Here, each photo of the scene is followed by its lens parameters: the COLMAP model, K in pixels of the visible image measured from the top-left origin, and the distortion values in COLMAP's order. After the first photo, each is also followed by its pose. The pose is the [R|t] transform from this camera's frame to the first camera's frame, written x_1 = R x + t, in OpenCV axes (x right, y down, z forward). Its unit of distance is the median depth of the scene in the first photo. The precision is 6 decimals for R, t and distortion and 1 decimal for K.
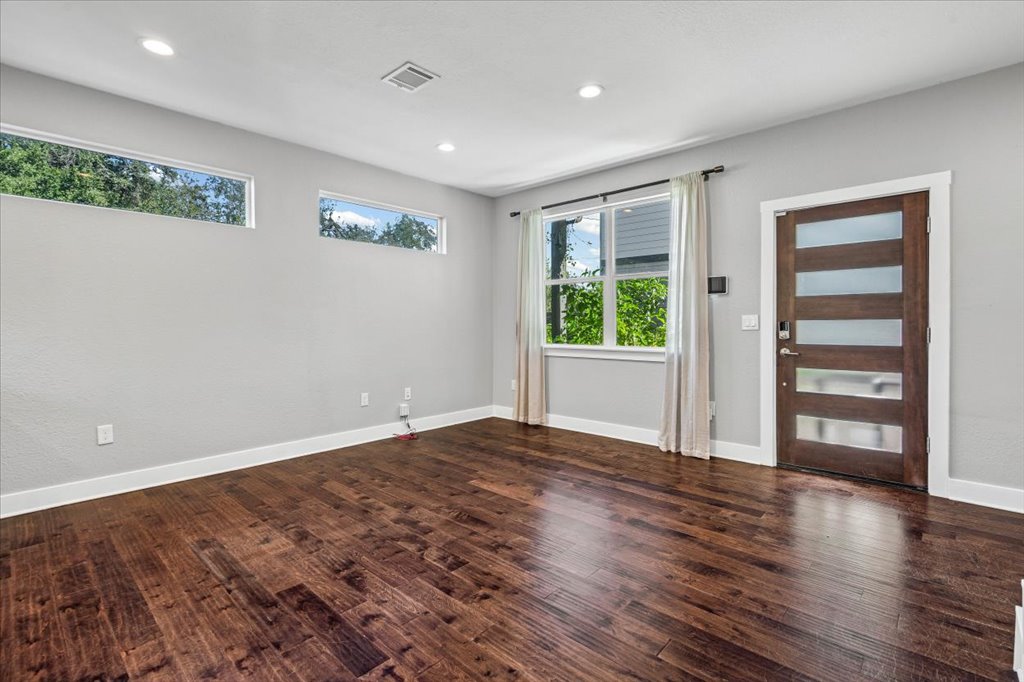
lens RADIAL K [[478.7, 0, 508.0], [0, 478.7, 326.8], [0, 0, 1]] dist [-0.006436, 0.001761]
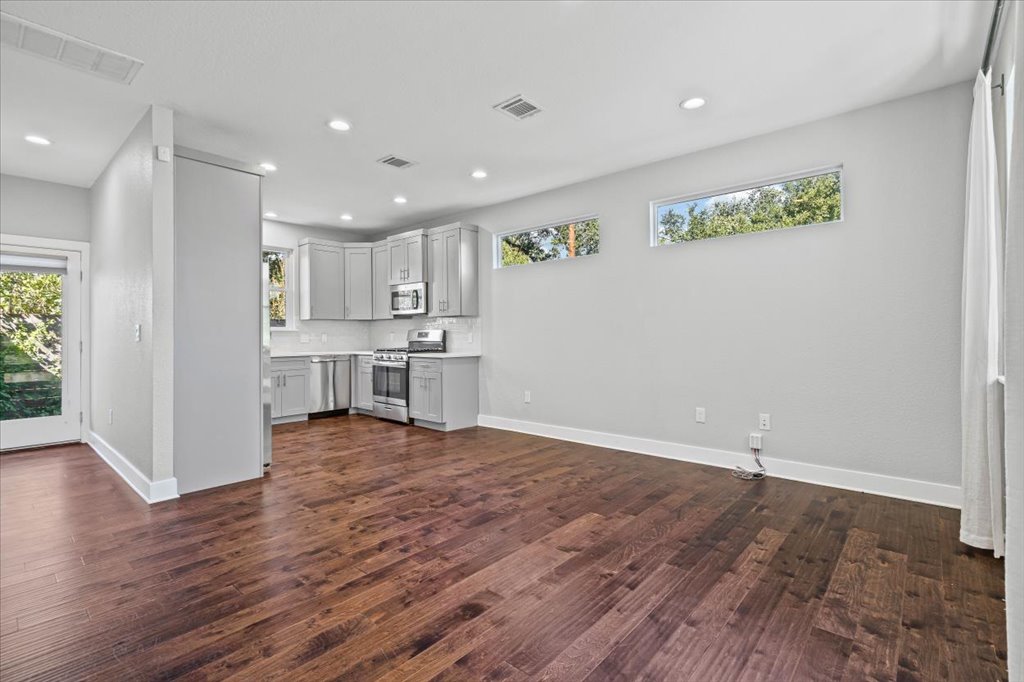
lens RADIAL K [[478.7, 0, 506.1], [0, 478.7, 327.7], [0, 0, 1]] dist [-0.006436, 0.001761]
pose [[-0.001870, -0.014641, -0.999891, 1.050372], [0.000909, 0.999892, -0.014643, 0.004130], [0.999998, -0.000936, -0.001856, 1.131718]]
